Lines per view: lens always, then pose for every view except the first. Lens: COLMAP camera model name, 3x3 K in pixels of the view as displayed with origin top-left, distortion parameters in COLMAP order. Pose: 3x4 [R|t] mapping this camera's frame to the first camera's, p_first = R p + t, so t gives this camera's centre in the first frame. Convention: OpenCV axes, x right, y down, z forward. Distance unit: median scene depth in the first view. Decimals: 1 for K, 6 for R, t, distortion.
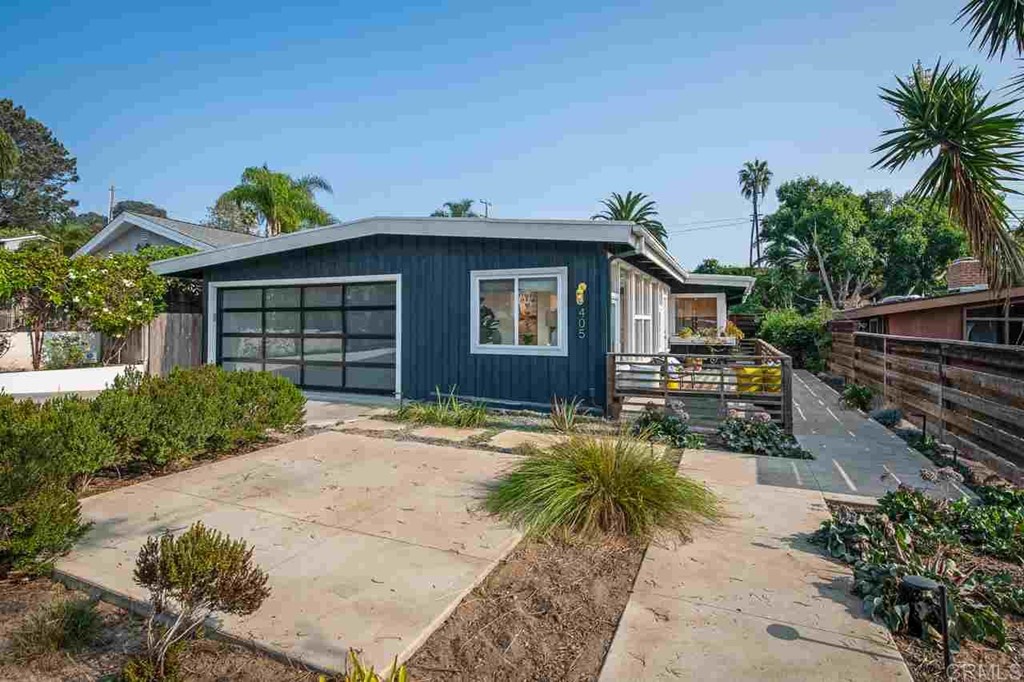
lens RADIAL K [[528.5, 0, 512.1], [0, 528.5, 307.2], [0, 0, 1]] dist [0.000374, 0.000067]
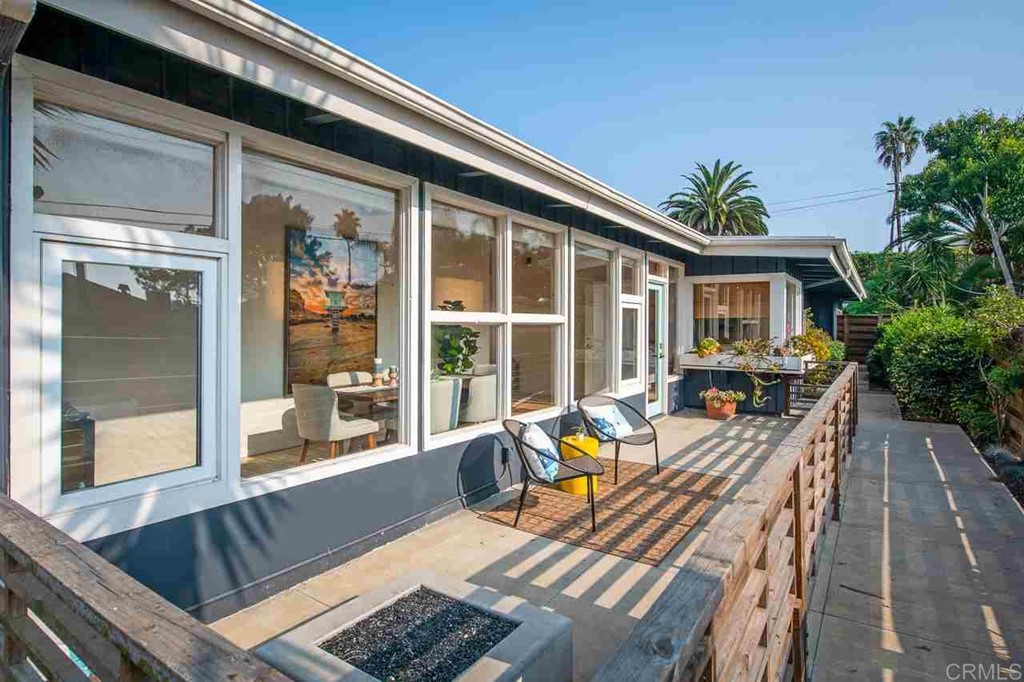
lens RADIAL K [[540.2, 0, 517.7], [0, 540.2, 319.9], [0, 0, 1]] dist [-0.000683, 0.000745]
pose [[0.981520, 0.001446, -0.191357, 0.128421], [0.002354, 0.999805, 0.019632, 0.004718], [0.191348, -0.019719, 0.981324, 0.222571]]
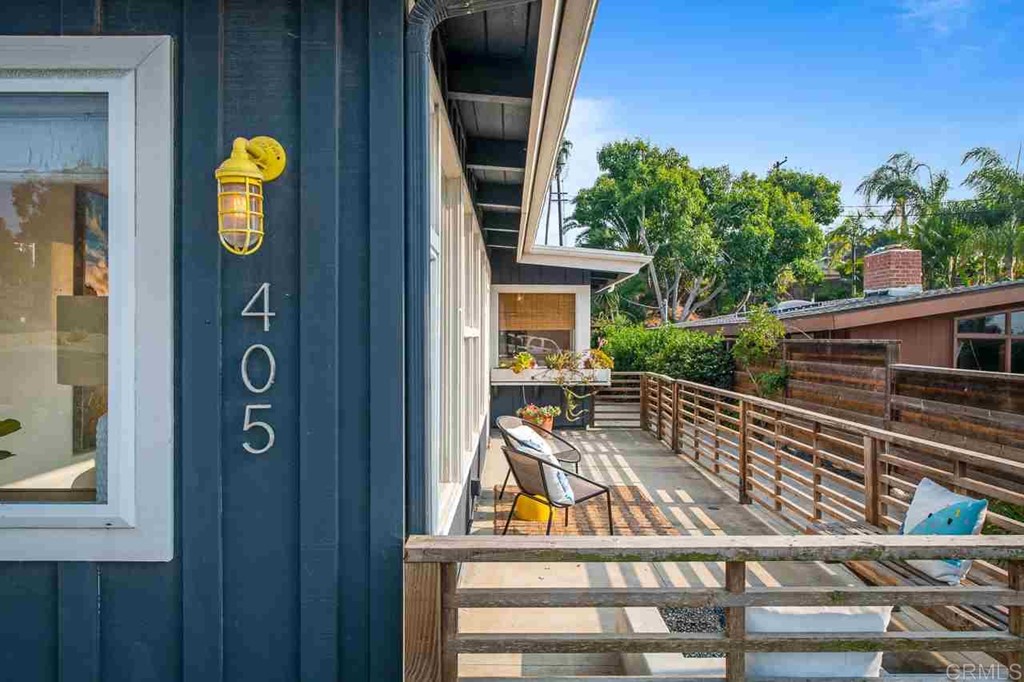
lens RADIAL K [[681.0, 0, 512.0], [0, 681.0, 341.0], [0, 0, 1]] dist [-0.003959, 0.000134]
pose [[0.918219, -0.001583, 0.396071, 0.033828], [-0.012575, 0.999371, 0.033147, 0.003708], [-0.395874, -0.035416, 0.917622, 0.214722]]
